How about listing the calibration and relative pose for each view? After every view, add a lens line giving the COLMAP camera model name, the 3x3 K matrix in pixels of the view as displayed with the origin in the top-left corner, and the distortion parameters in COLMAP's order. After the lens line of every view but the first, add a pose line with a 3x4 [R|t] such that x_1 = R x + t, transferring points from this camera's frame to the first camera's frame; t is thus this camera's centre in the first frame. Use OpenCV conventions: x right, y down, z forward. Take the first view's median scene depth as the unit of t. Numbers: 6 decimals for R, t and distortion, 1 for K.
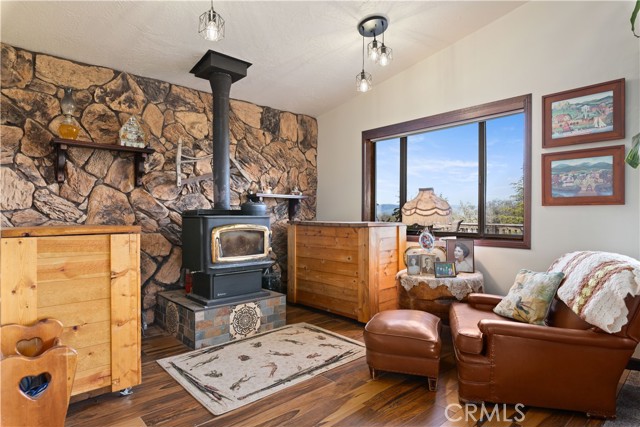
lens RADIAL K [[356.3, 0, 321.3], [0, 356.3, 215.0], [0, 0, 1]] dist [-0.002915, -0.000745]
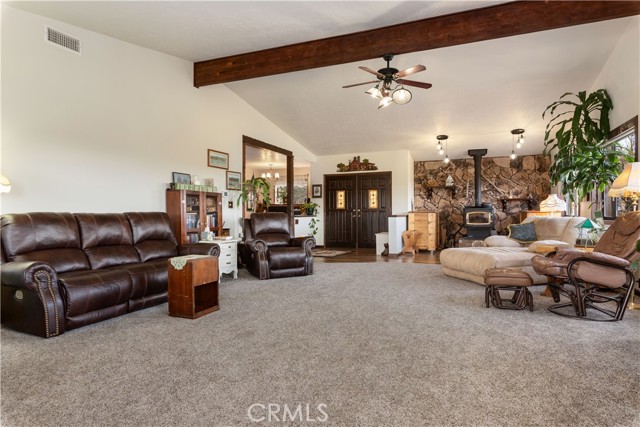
lens RADIAL K [[356.3, 0, 320.3], [0, 356.3, 213.3], [0, 0, 1]] dist [-0.002915, -0.000745]
pose [[0.402221, -0.001337, -0.915542, 1.717540], [0.002601, 0.999997, -0.000318, 0.037182], [0.915539, -0.002254, 0.402223, -1.158114]]
